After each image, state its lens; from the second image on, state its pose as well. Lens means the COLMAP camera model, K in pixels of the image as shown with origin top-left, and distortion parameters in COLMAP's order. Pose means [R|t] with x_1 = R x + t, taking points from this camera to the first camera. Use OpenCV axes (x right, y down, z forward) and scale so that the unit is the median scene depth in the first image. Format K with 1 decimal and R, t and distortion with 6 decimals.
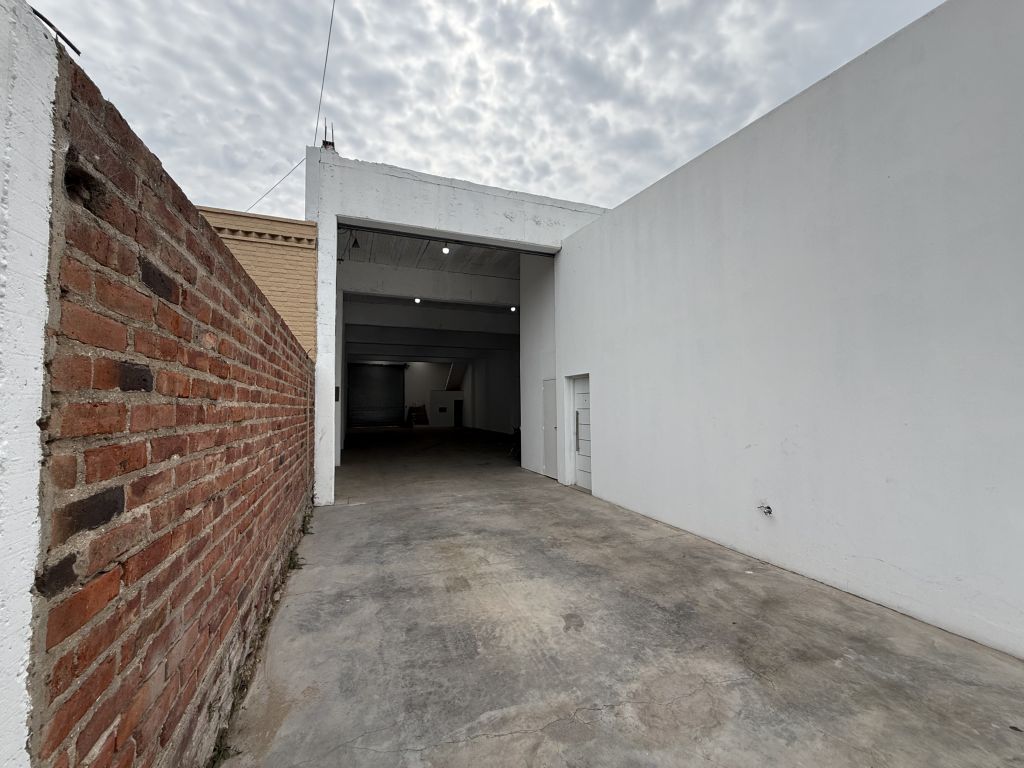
lens RADIAL K [[409.5, 0, 516.0], [0, 409.5, 387.6], [0, 0, 1]] dist [-0.000502, 0.000932]
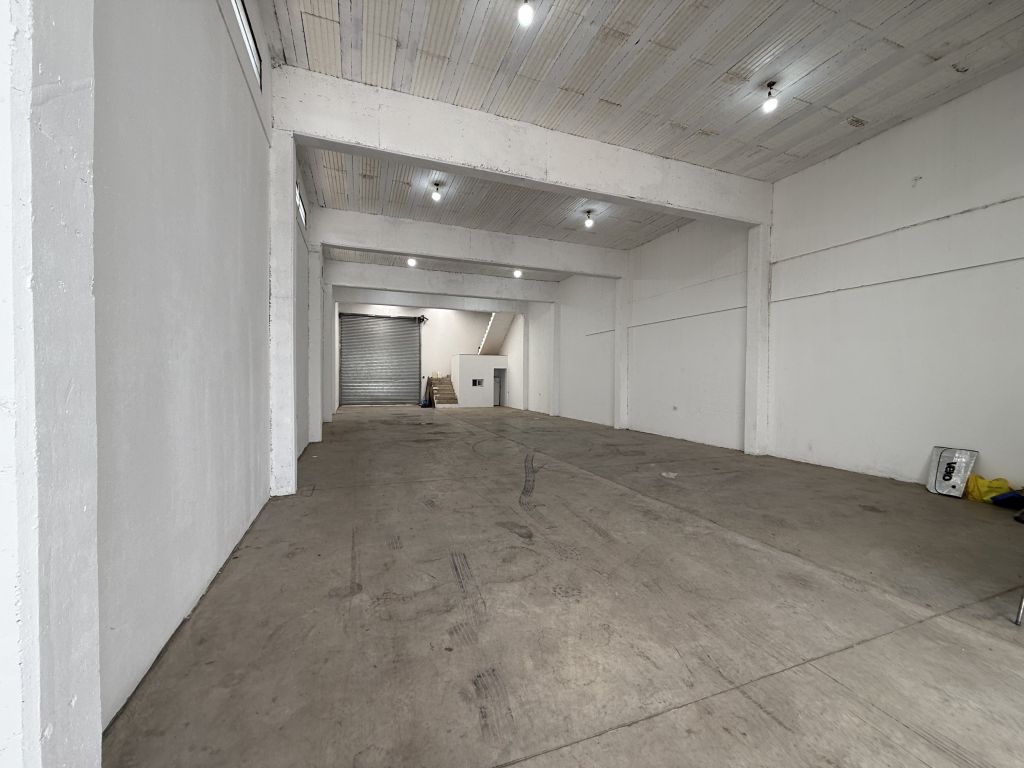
lens RADIAL K [[409.5, 0, 508.3], [0, 409.5, 384.8], [0, 0, 1]] dist [-0.000502, 0.000932]
pose [[0.999564, 0.014574, -0.025665, -0.108652], [-0.013039, 0.998173, 0.058995, 0.016664], [0.026478, -0.058634, 0.997928, 0.313004]]
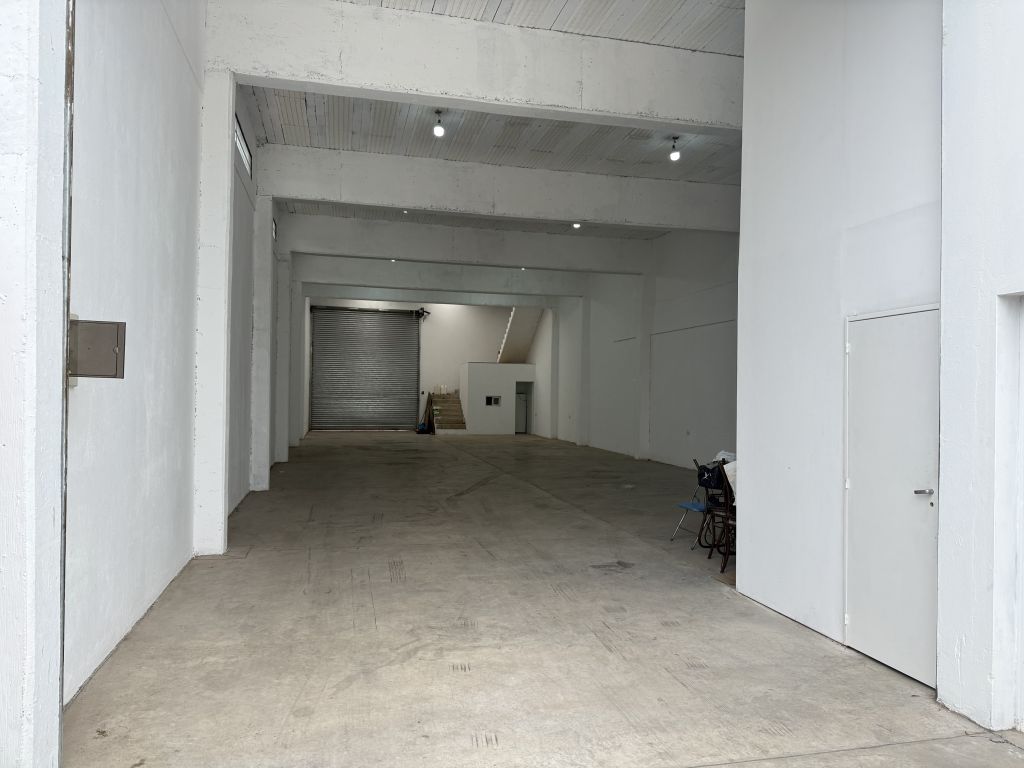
lens RADIAL K [[717.8, 0, 516.0], [0, 717.8, 388.0], [0, 0, 1]] dist [0.066189, -0.006843]
pose [[0.989542, 0.020974, -0.142712, -0.025781], [-0.015934, 0.999211, 0.036370, 0.006186], [0.143362, -0.033716, 0.989096, 0.134955]]
